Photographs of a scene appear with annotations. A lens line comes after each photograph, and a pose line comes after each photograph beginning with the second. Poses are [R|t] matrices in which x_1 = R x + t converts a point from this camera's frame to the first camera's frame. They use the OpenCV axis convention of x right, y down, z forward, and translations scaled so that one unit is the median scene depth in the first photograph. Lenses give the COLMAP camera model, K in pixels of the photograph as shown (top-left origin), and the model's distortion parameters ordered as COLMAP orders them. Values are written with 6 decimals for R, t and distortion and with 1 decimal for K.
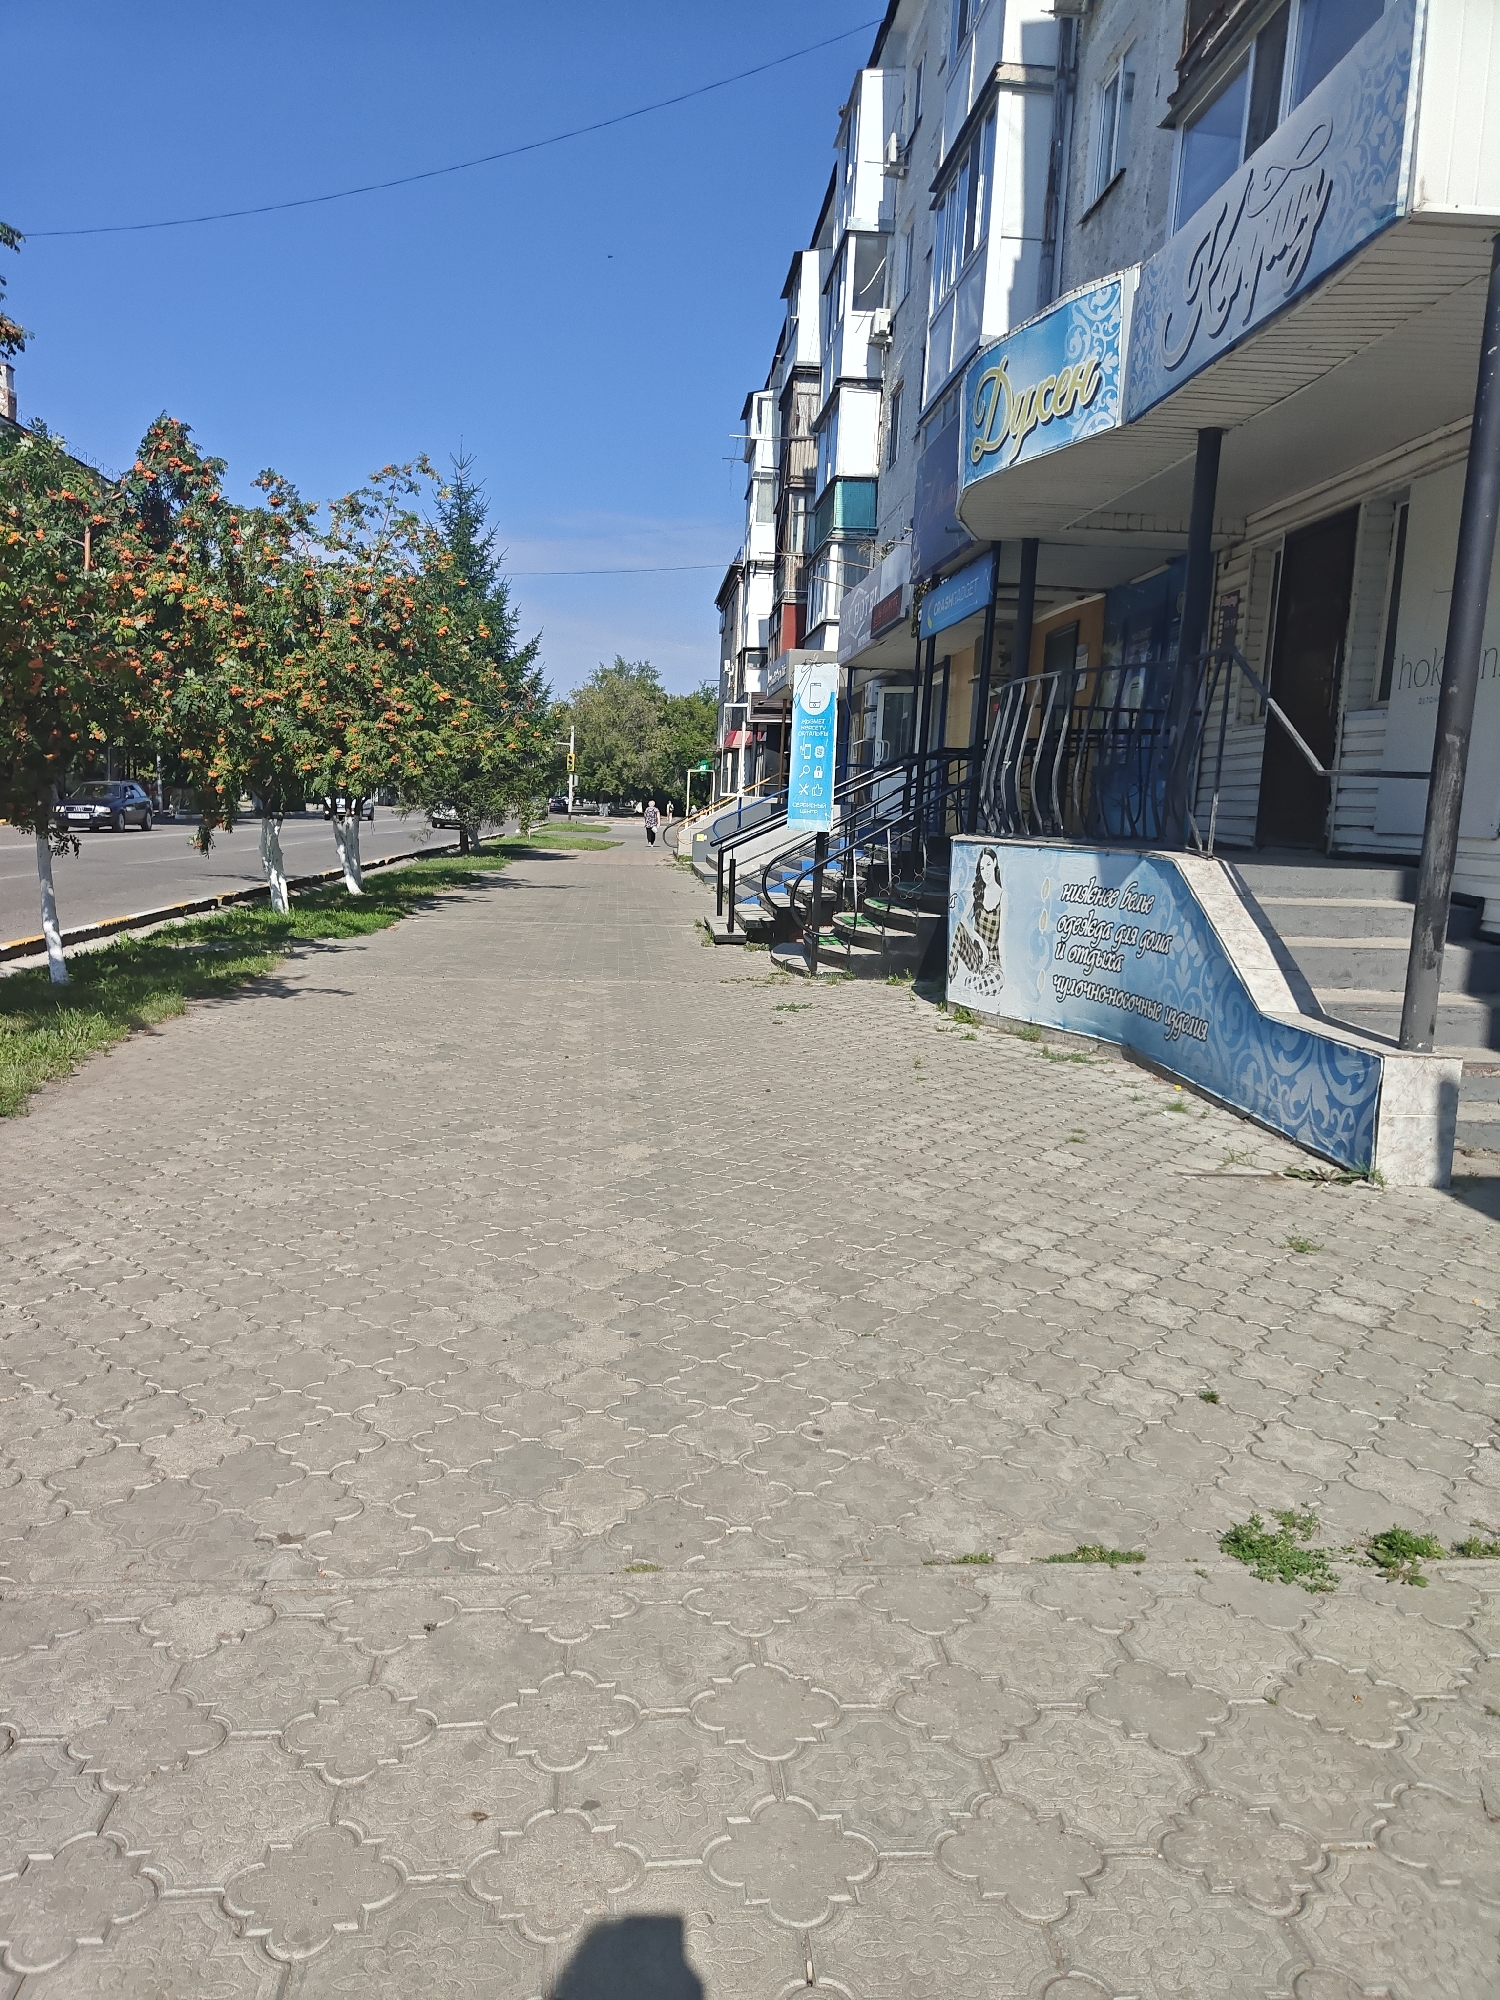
lens RADIAL K [[1372.4, 0, 750.0], [0, 1372.4, 1000.0], [0, 0, 1]] dist [-0.003220, -0.003362]
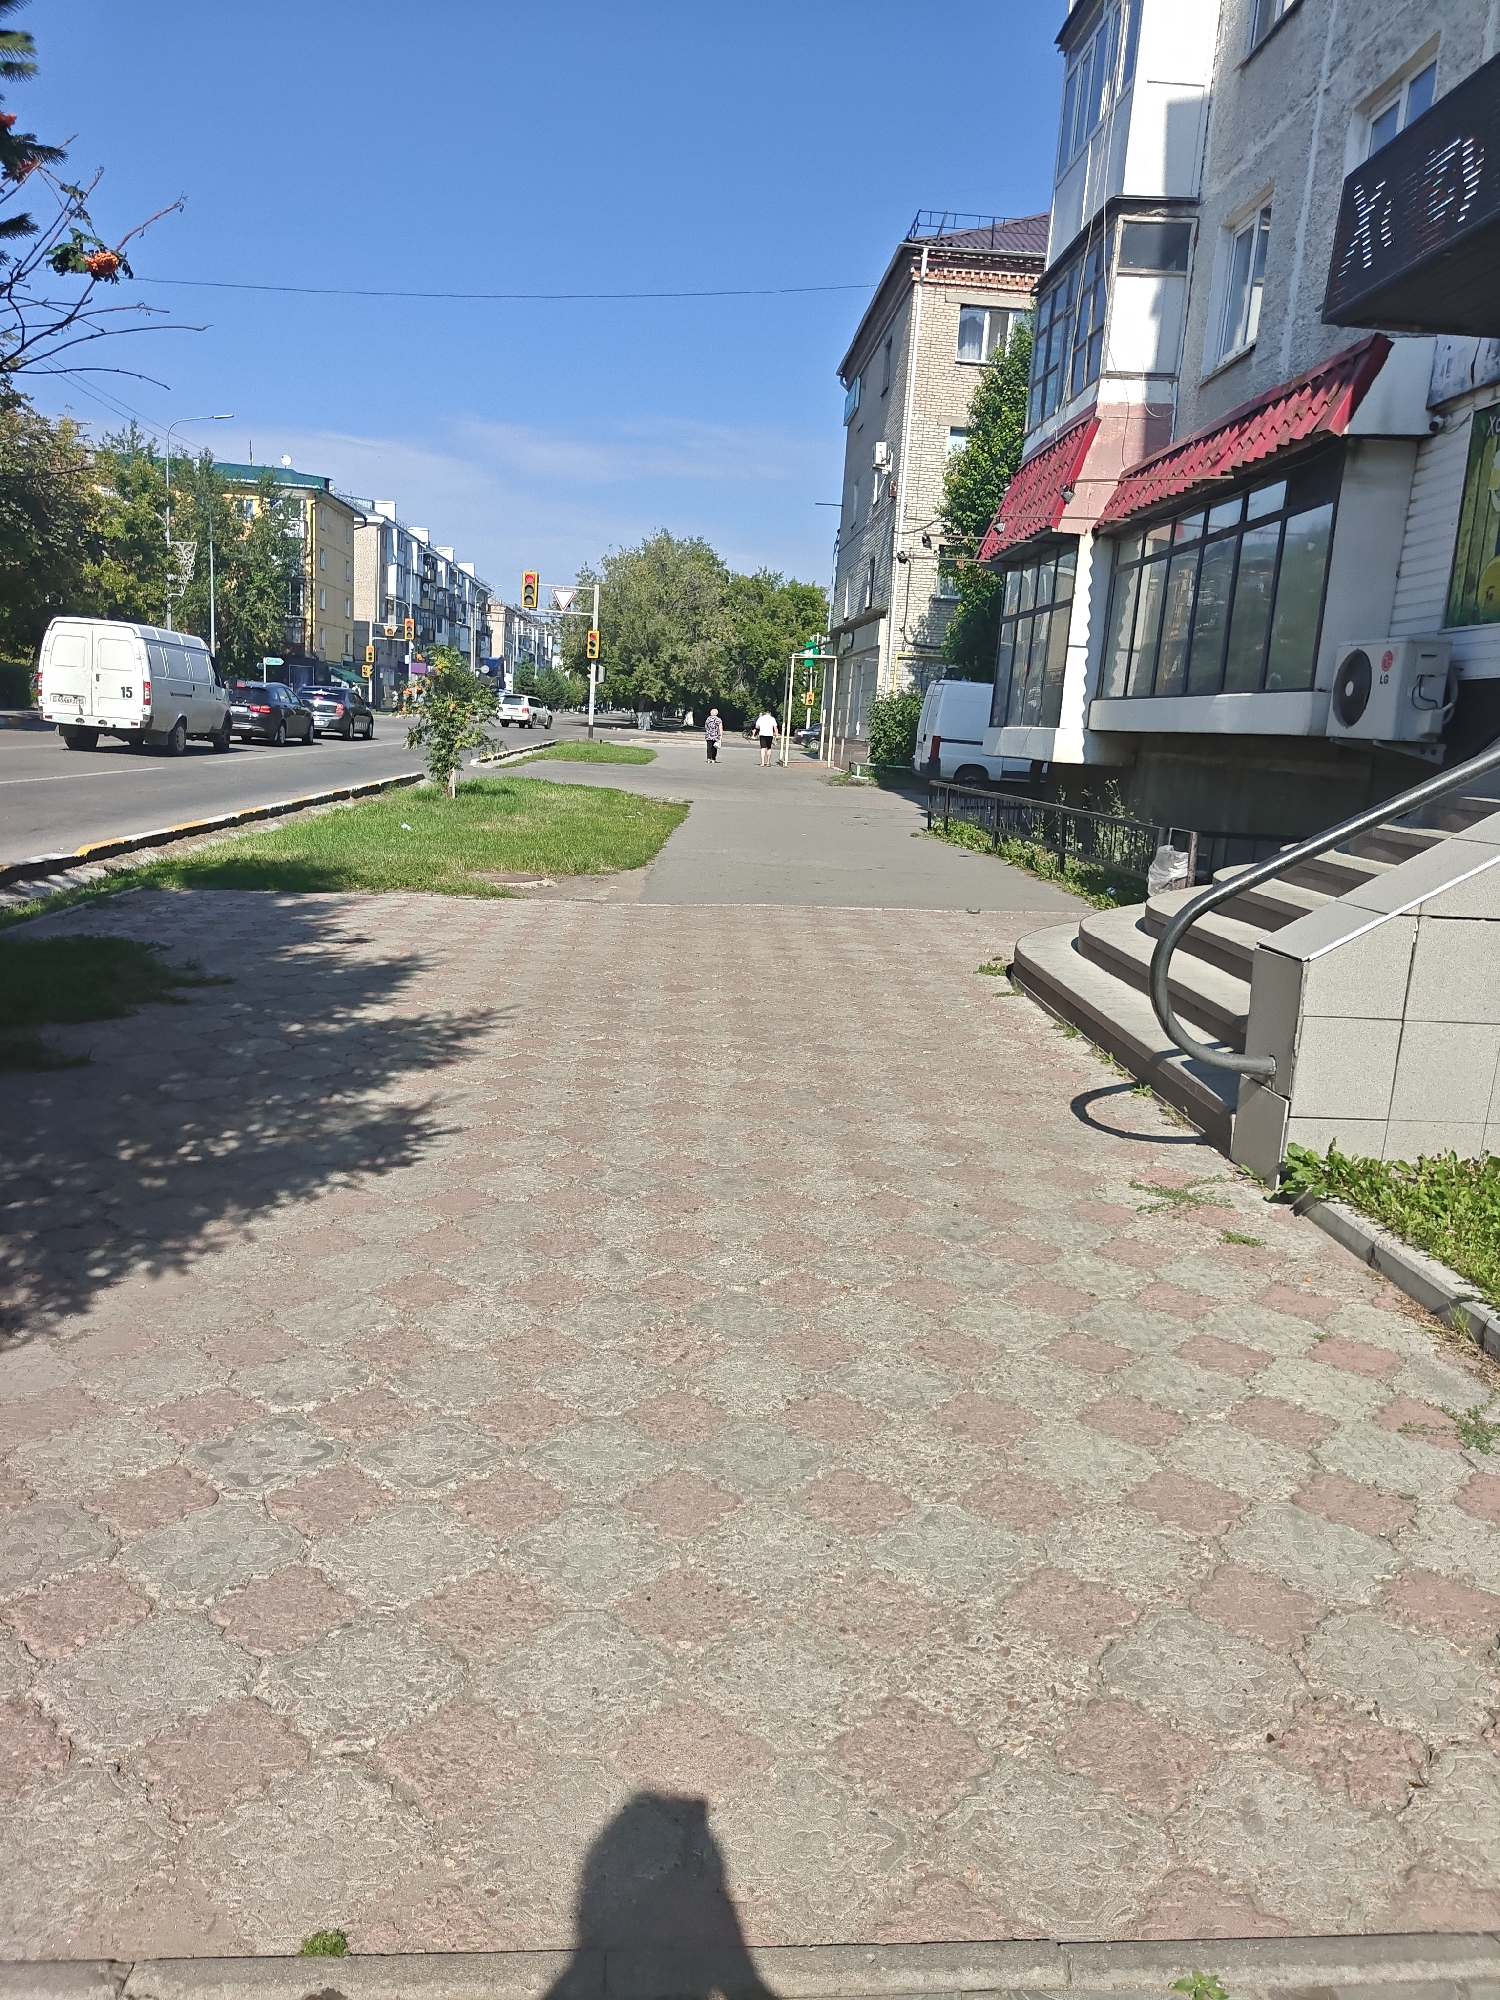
lens RADIAL K [[1372.4, 0, 750.0], [0, 1372.4, 1000.0], [0, 0, 1]] dist [-0.003220, -0.003362]
pose [[0.999445, 0.020341, -0.026395, -0.030096], [-0.018665, 0.997885, 0.062272, -0.039802], [0.027606, -0.061745, 0.997710, 0.282512]]
